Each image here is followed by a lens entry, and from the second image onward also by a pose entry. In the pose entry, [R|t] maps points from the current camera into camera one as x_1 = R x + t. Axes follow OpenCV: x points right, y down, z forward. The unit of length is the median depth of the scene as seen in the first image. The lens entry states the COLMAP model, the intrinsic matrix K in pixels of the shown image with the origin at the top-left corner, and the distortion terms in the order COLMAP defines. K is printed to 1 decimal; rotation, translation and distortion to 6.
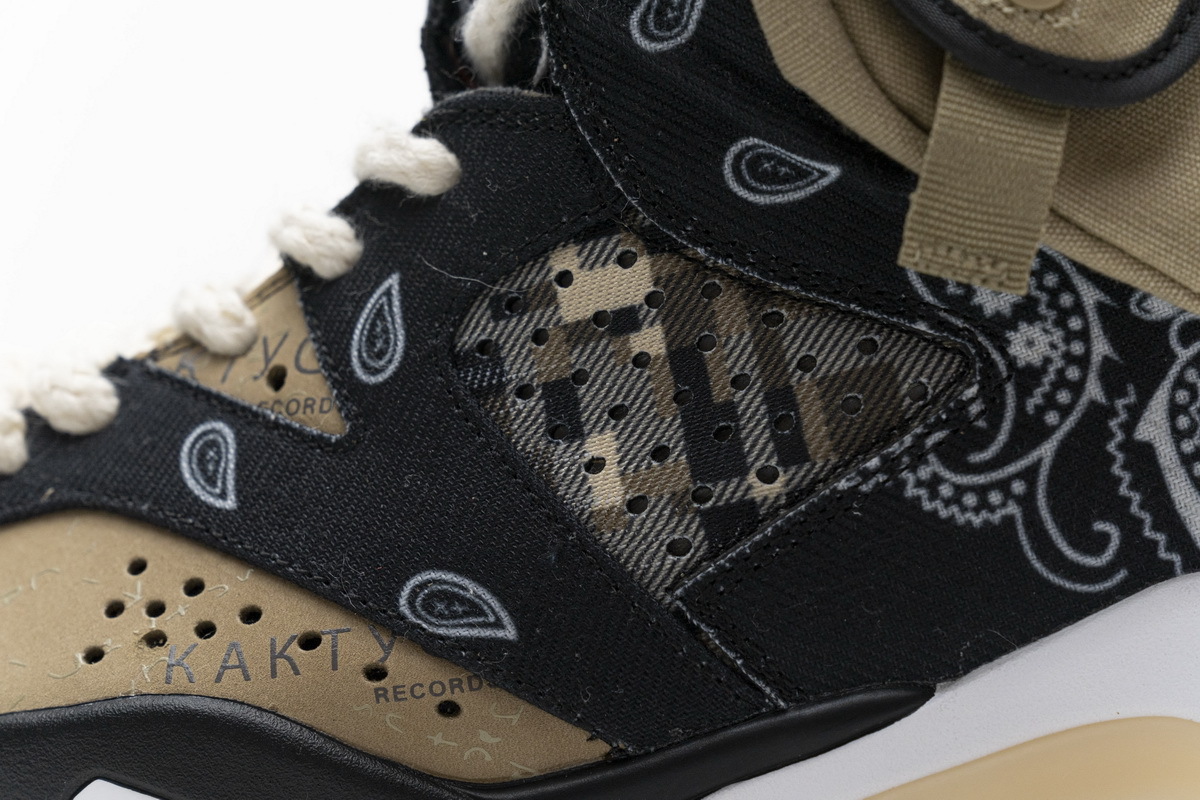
lens RADIAL K [[2355.5, 0, 602.7], [0, 2355.5, 398.2], [0, 0, 1]] dist [0.027852, 0.000000]
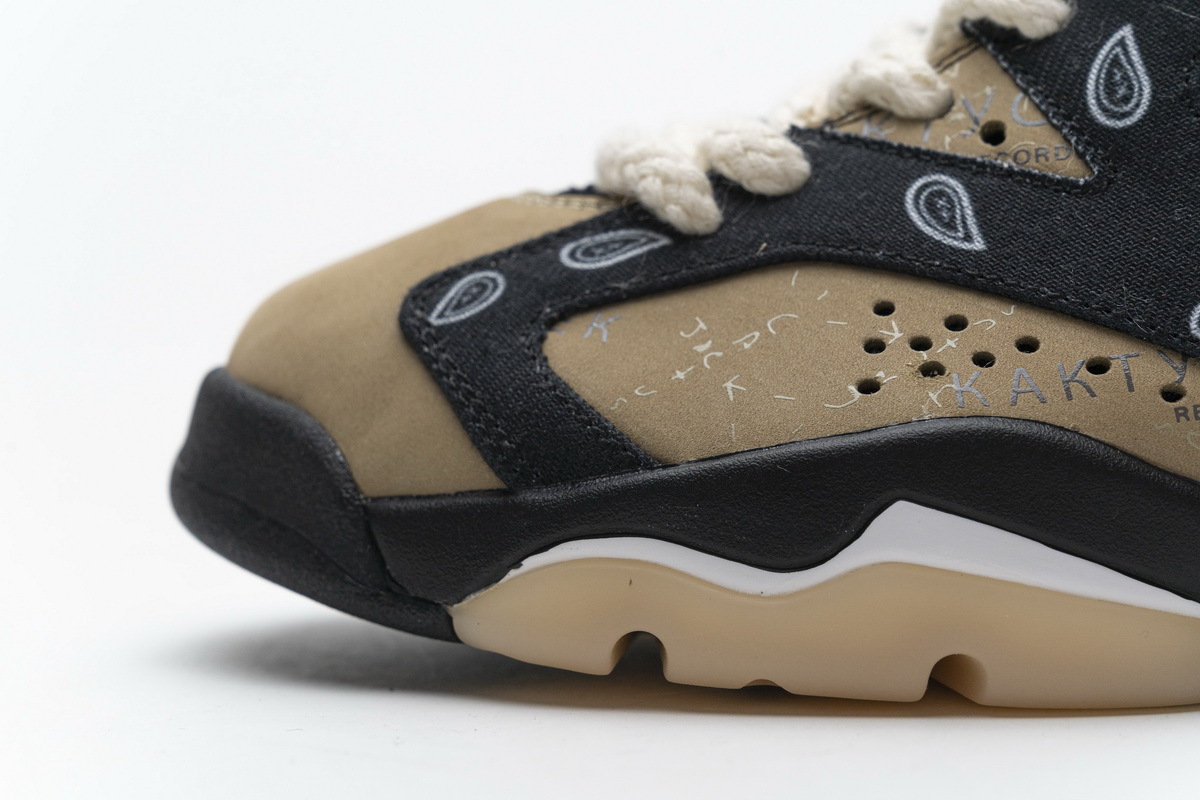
lens RADIAL K [[2355.5, 0, 599.4], [0, 2355.5, 398.6], [0, 0, 1]] dist [0.027852, 0.000000]
pose [[0.994030, 0.002626, 0.109075, -0.448626], [0.001745, 0.999200, -0.039960, 0.157138], [-0.109093, 0.039911, 0.993230, 0.014078]]
